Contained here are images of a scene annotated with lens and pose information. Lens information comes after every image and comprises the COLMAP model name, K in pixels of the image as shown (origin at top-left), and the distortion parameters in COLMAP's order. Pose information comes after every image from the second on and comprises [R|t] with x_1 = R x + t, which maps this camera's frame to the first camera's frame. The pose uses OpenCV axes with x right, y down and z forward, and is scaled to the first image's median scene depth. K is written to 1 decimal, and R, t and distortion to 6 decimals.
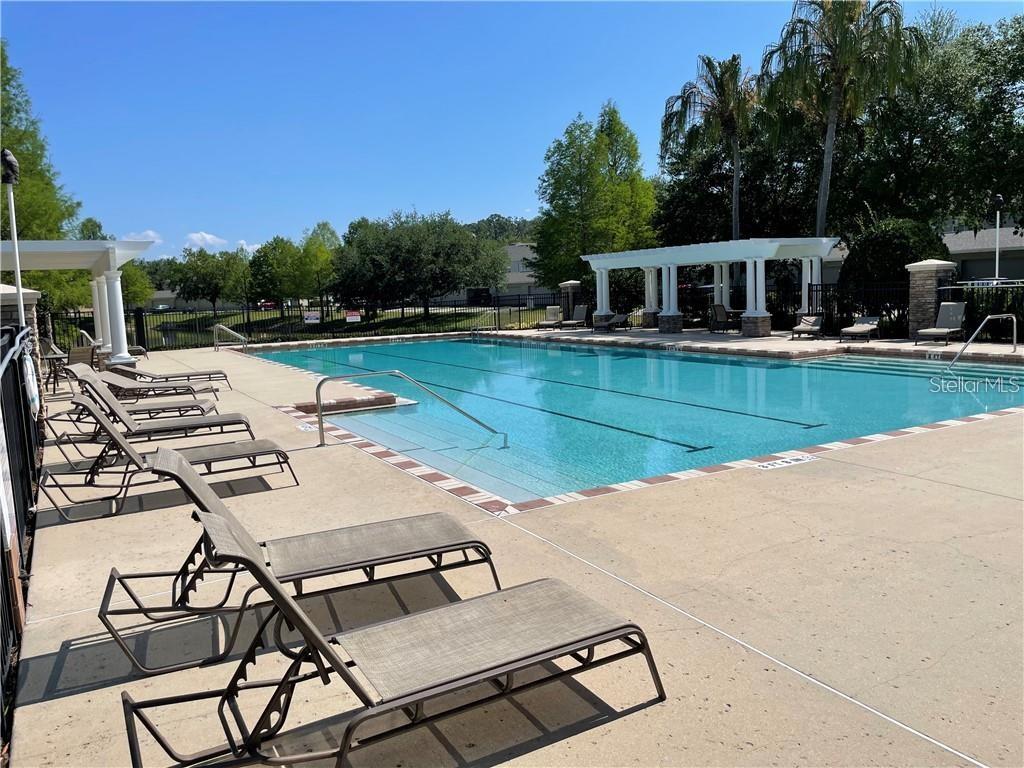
lens RADIAL K [[783.7, 0, 516.7], [0, 783.7, 384.8], [0, 0, 1]] dist [0.068926, -0.000535]
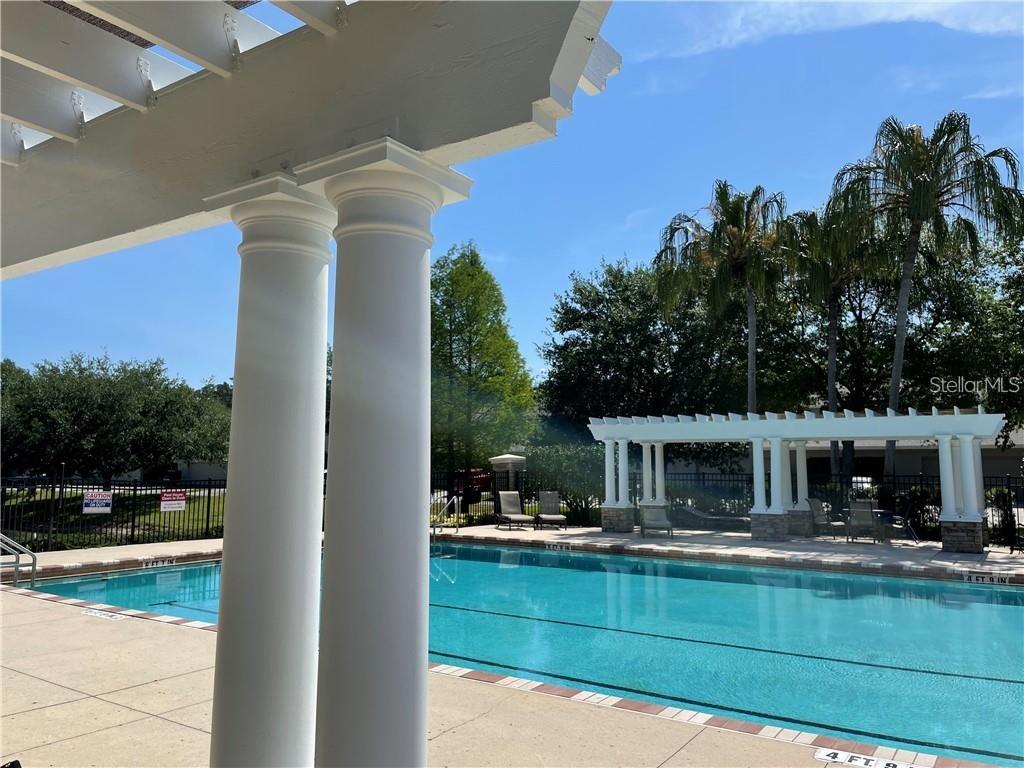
lens RADIAL K [[783.7, 0, 508.8], [0, 783.7, 374.1], [0, 0, 1]] dist [0.068926, -0.000535]
pose [[0.899288, 0.094499, 0.427026, -0.223808], [0.012916, 0.970214, -0.241905, -0.033934], [-0.437166, 0.223058, 0.871281, 0.374859]]
